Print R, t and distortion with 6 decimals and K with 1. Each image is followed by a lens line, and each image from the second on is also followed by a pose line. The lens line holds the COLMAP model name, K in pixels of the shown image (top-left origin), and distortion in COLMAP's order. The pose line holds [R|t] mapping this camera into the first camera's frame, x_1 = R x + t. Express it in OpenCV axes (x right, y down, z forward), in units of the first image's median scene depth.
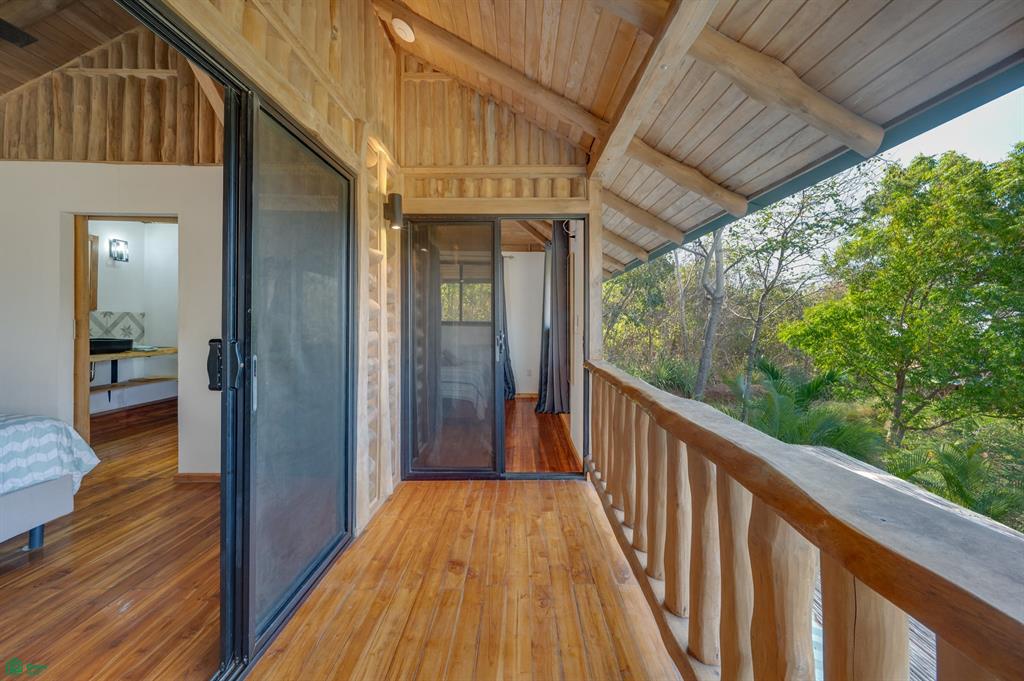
lens RADIAL K [[416.0, 0, 518.7], [0, 416.0, 323.6], [0, 0, 1]] dist [0.001274, 0.000182]
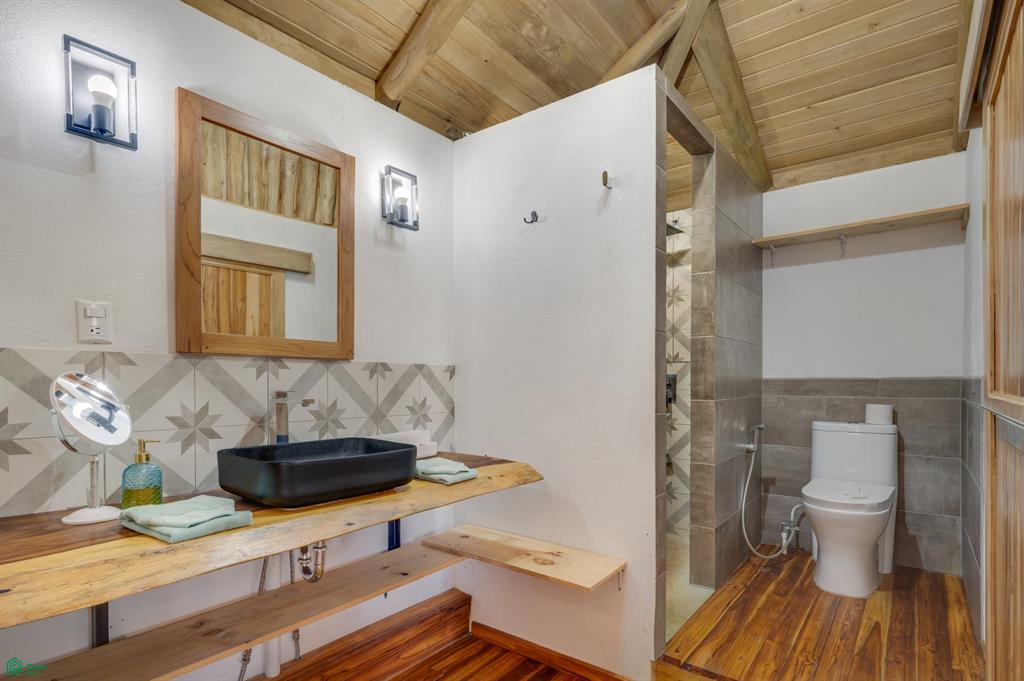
lens RADIAL K [[513.1, 0, 511.5], [0, 513.1, 384.6], [0, 0, 1]] dist [0.000923, 0.000088]
pose [[0.783318, 0.001992, -0.621618, -0.871915], [0.004488, 0.999951, 0.008860, -0.018250], [0.621605, -0.009730, 0.783270, 1.029471]]
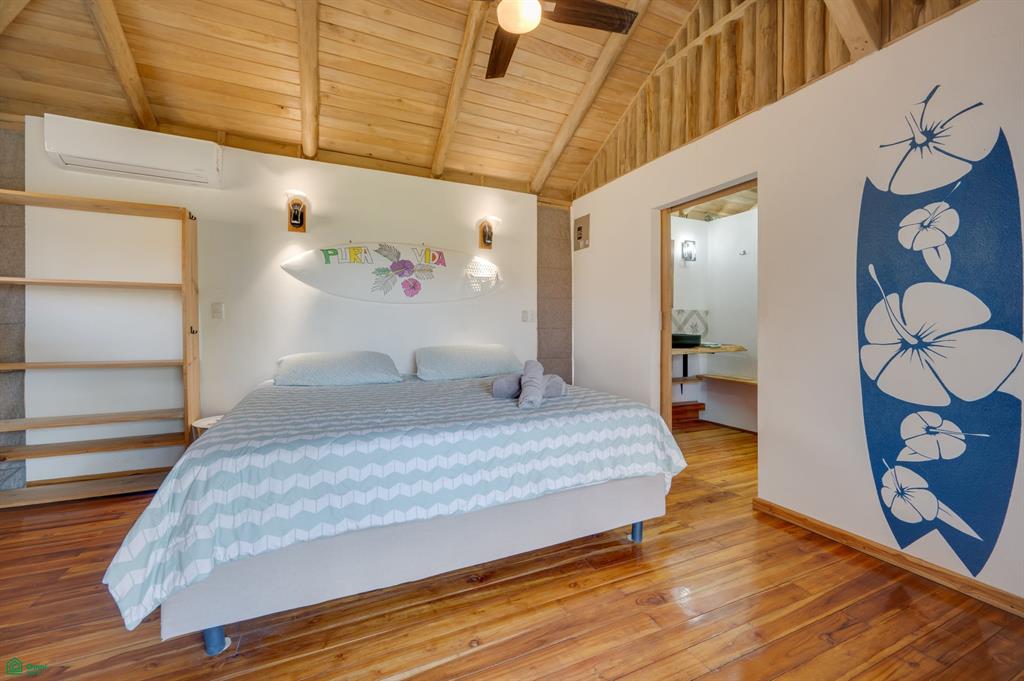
lens RADIAL K [[412.5, 0, 512.8], [0, 412.5, 334.4], [0, 0, 1]] dist [-0.000194, -0.000060]
pose [[0.413658, 0.003665, -0.910425, -0.290428], [0.001892, 0.999986, 0.004885, 0.042036], [0.910430, -0.003743, 0.413645, 0.245376]]
